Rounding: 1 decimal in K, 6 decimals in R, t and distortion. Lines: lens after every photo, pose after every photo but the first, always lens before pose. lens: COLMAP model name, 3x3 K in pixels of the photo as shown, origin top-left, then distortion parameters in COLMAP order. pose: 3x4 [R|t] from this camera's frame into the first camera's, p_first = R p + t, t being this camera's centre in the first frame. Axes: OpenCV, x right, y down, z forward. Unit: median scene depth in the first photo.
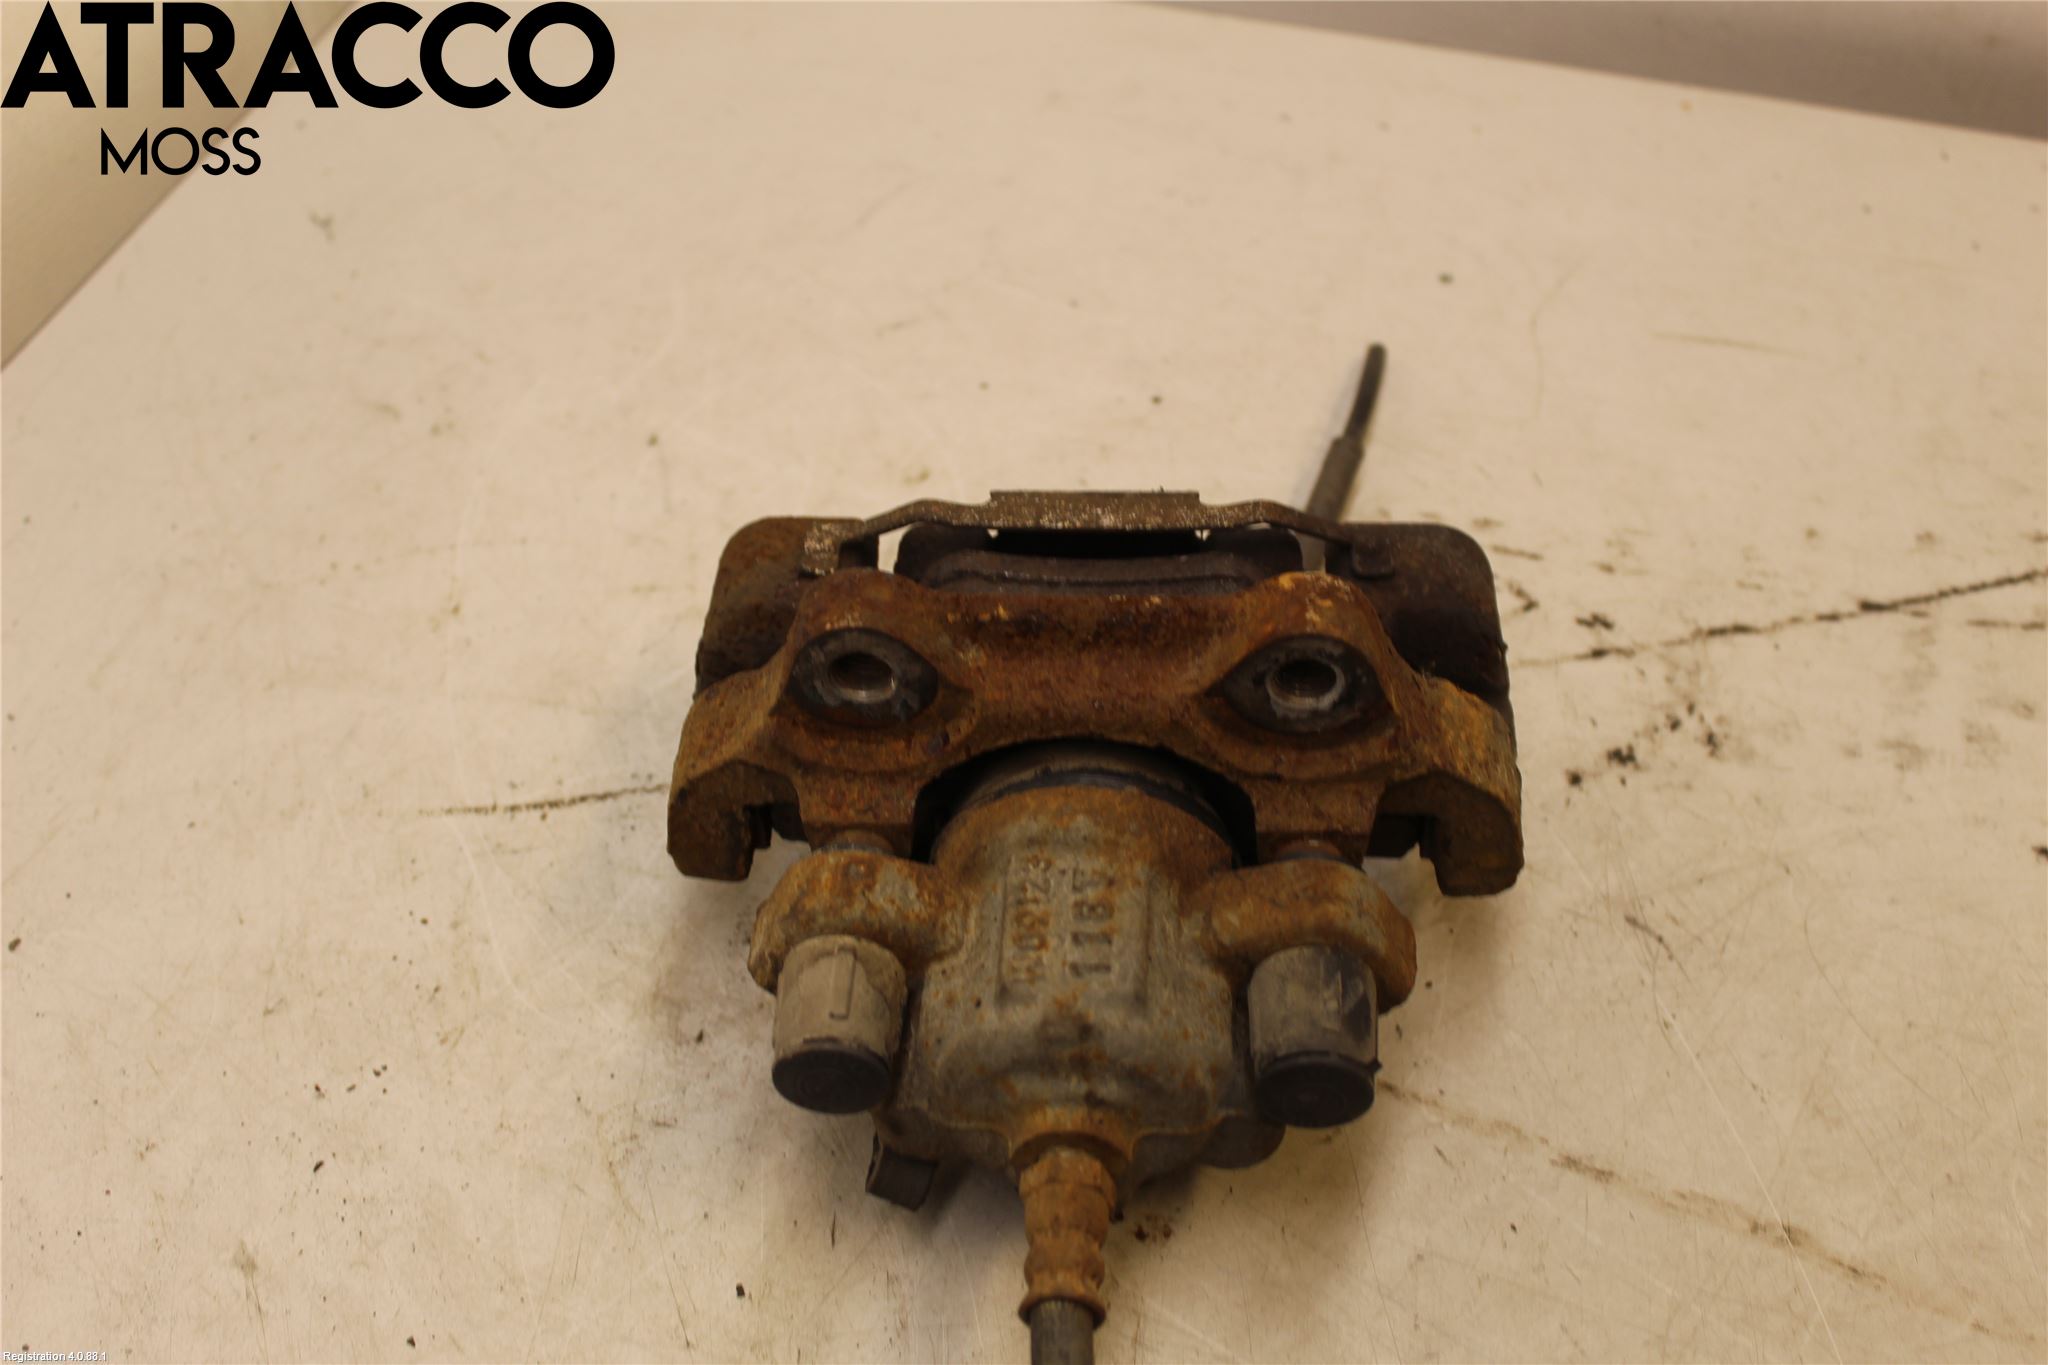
lens RADIAL K [[2404.9, 0, 1040.9], [0, 2404.9, 680.0], [0, 0, 1]] dist [-0.076085, 0.000000]
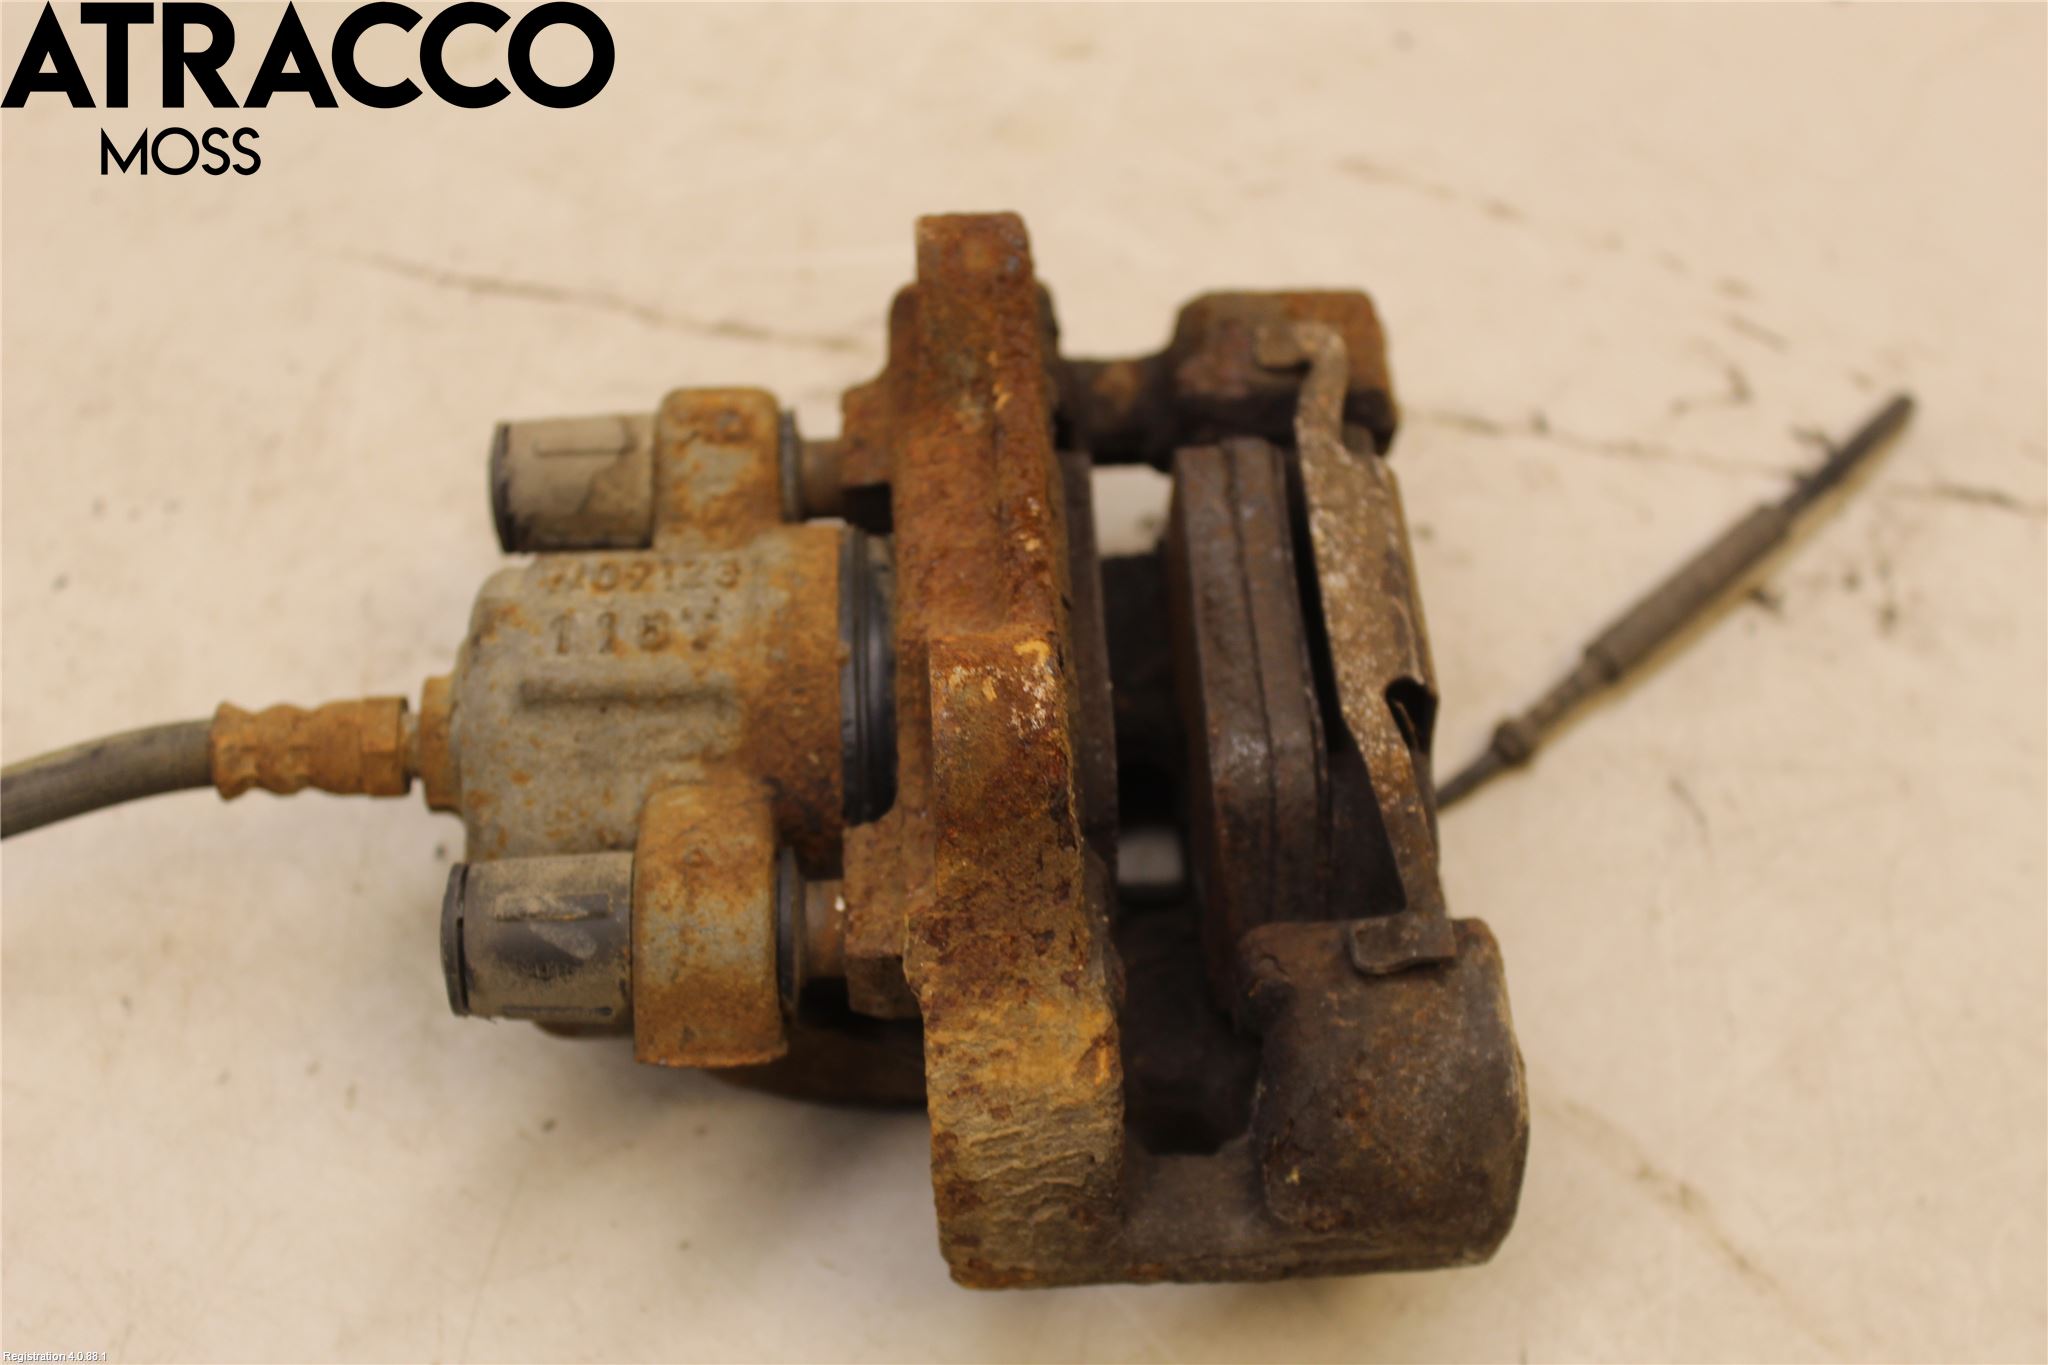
lens RADIAL K [[3095.5, 0, 1017.7], [0, 3095.5, 681.8], [0, 0, 1]] dist [-0.038397, 0.000000]
pose [[0.102239, 0.779623, -0.617848, 0.657857], [-0.735657, 0.477334, 0.480584, -0.460241], [0.669594, 0.405390, 0.622337, 0.448483]]
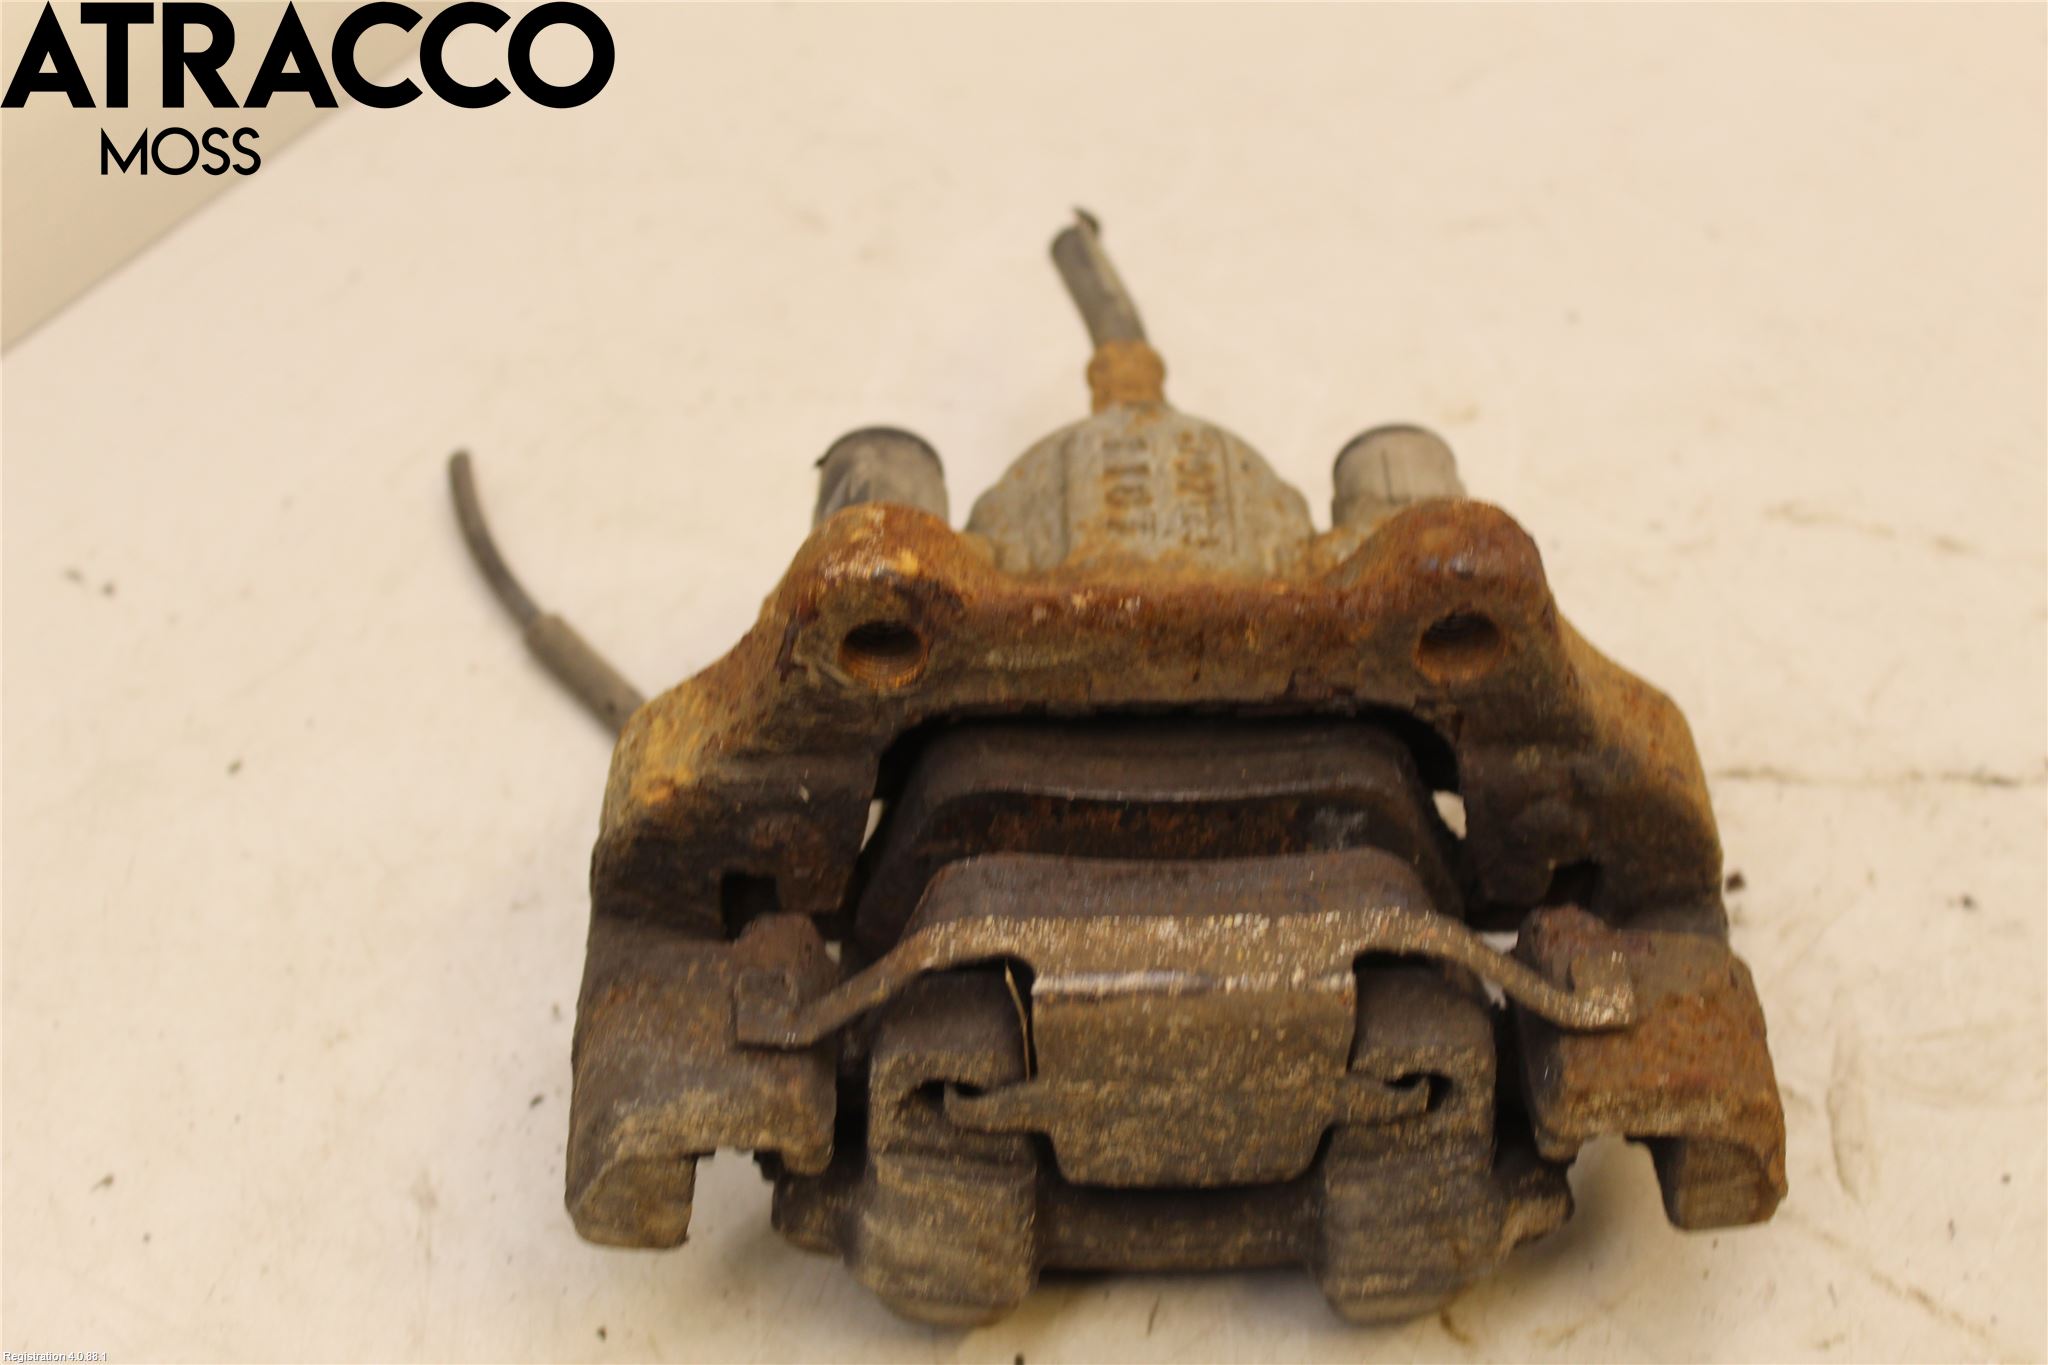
lens RADIAL K [[3283.8, 0, 1021.0], [0, 3283.8, 680.1], [0, 0, 1]] dist [-0.014726, 0.000000]
pose [[-0.996453, 0.077778, -0.032135, 0.102857], [-0.033827, -0.020528, 0.999217, -1.085251], [0.077057, 0.996759, 0.023087, 1.016044]]
